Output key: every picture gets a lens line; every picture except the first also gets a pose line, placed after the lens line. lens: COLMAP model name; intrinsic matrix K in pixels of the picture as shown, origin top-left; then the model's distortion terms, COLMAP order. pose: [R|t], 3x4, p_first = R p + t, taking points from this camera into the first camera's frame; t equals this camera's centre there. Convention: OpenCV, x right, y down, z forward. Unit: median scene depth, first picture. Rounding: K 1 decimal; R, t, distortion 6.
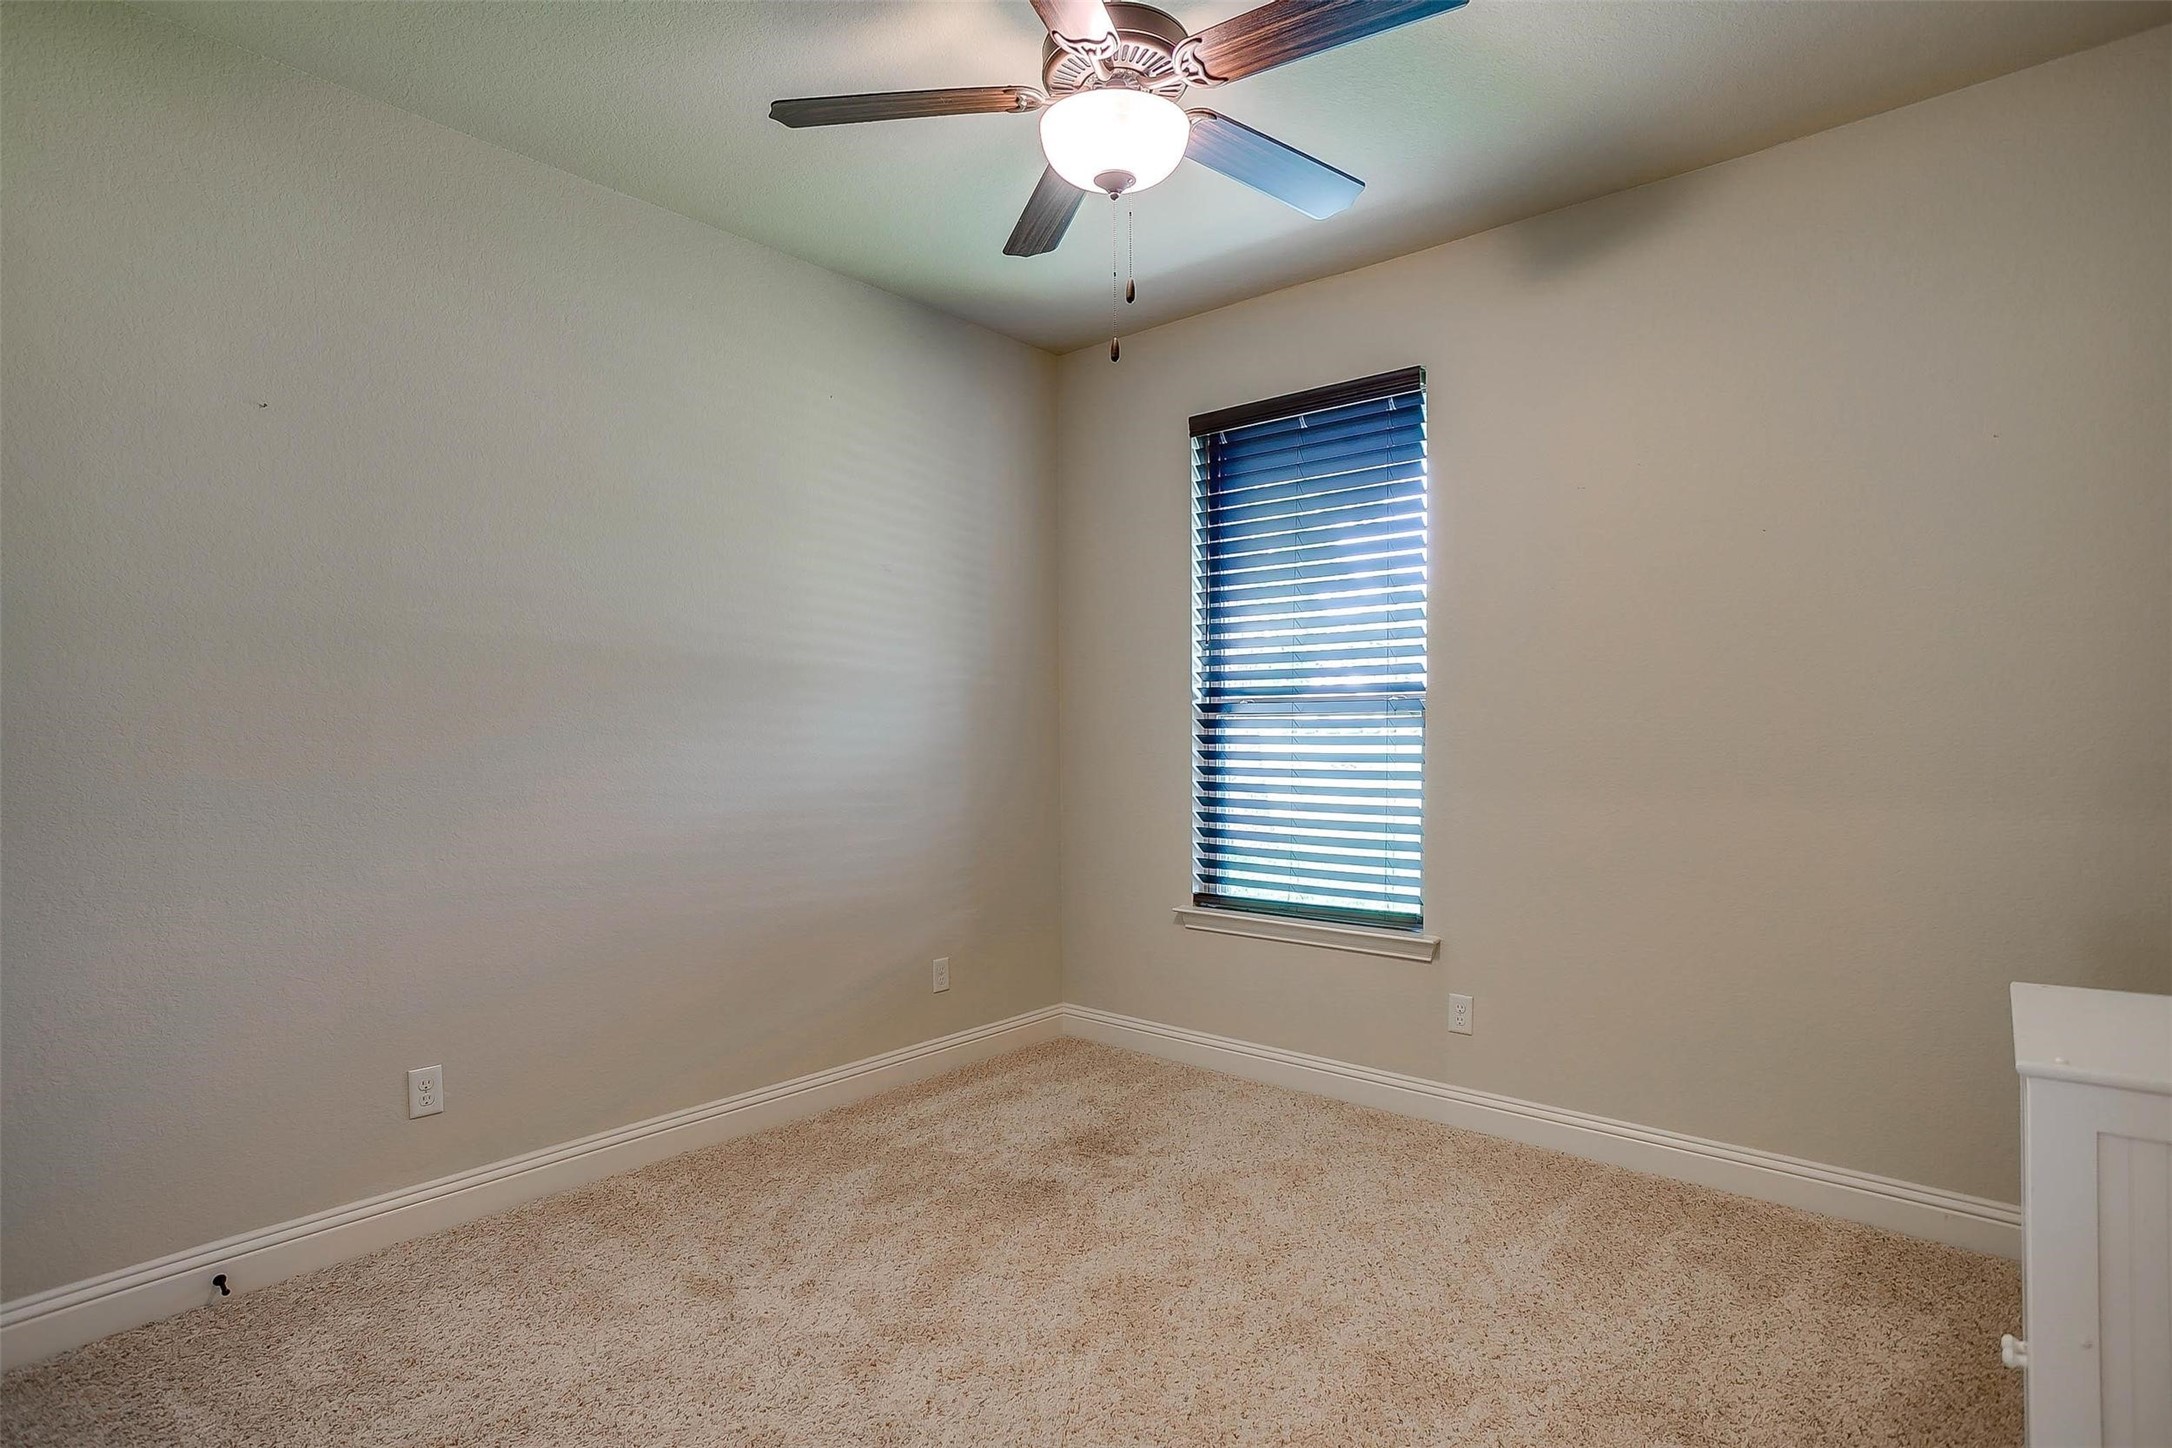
lens RADIAL K [[1053.7, 0, 1090.5], [0, 1053.7, 738.7], [0, 0, 1]] dist [-0.043970, 0.021373]
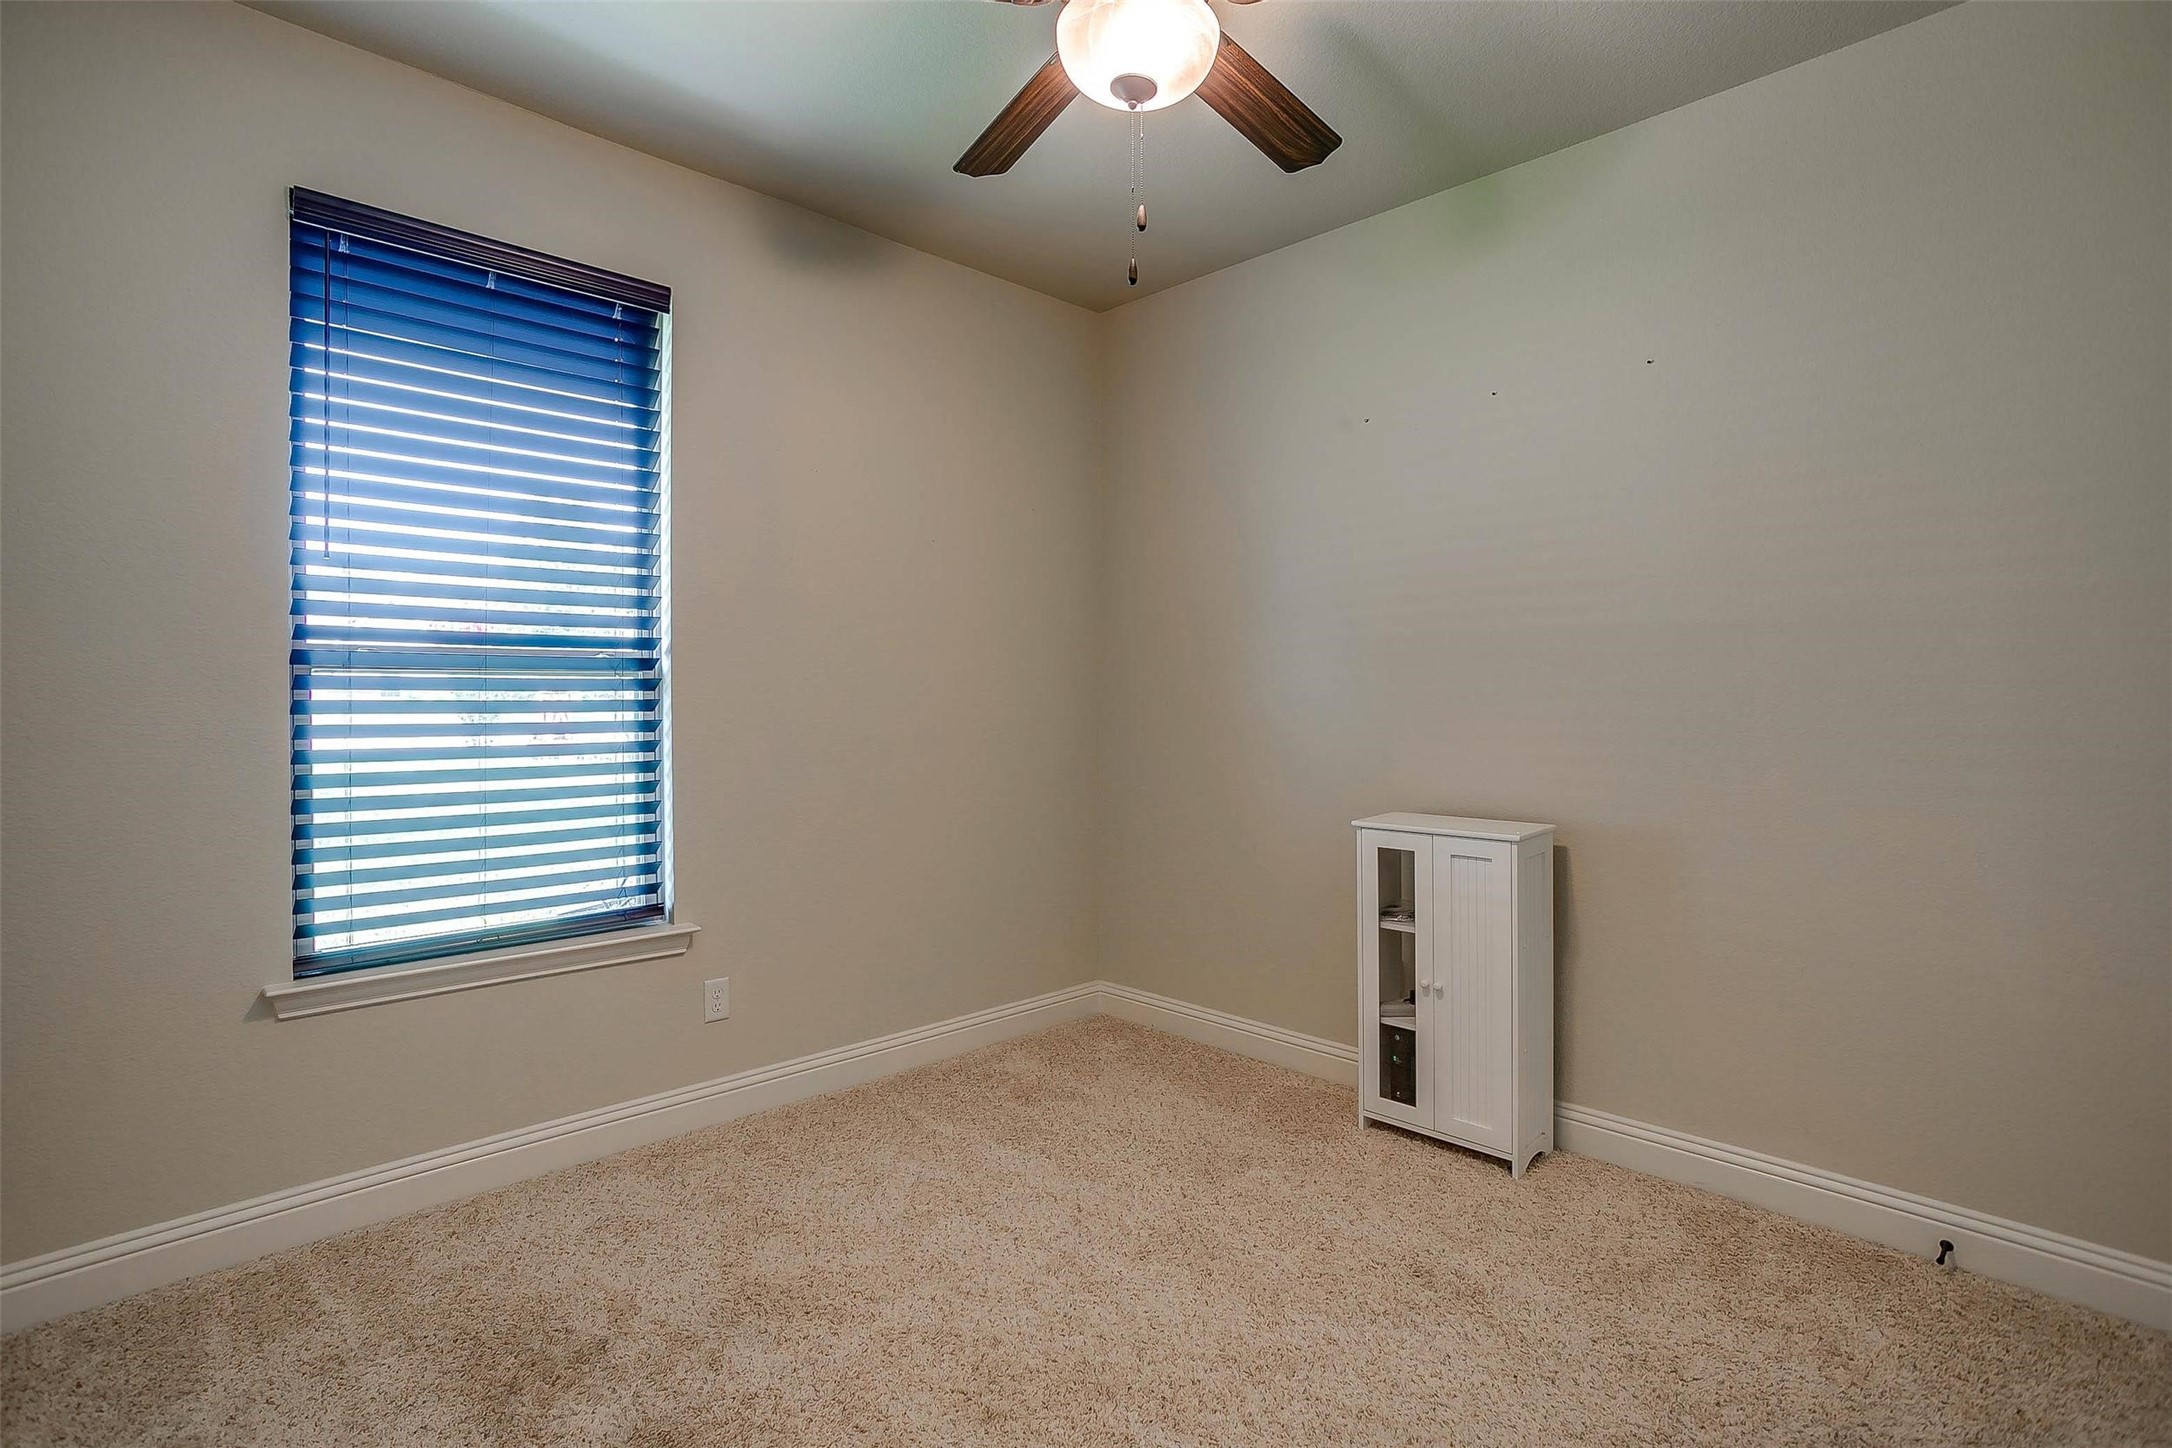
lens RADIAL K [[1053.7, 0, 1024.7], [0, 1053.7, 687.6], [0, 0, 1]] dist [-0.043970, 0.021373]
pose [[0.136604, 0.008079, 0.990593, -0.499886], [0.008837, 0.999917, -0.009374, -0.001154], [-0.990586, 0.010035, 0.136521, 0.570615]]
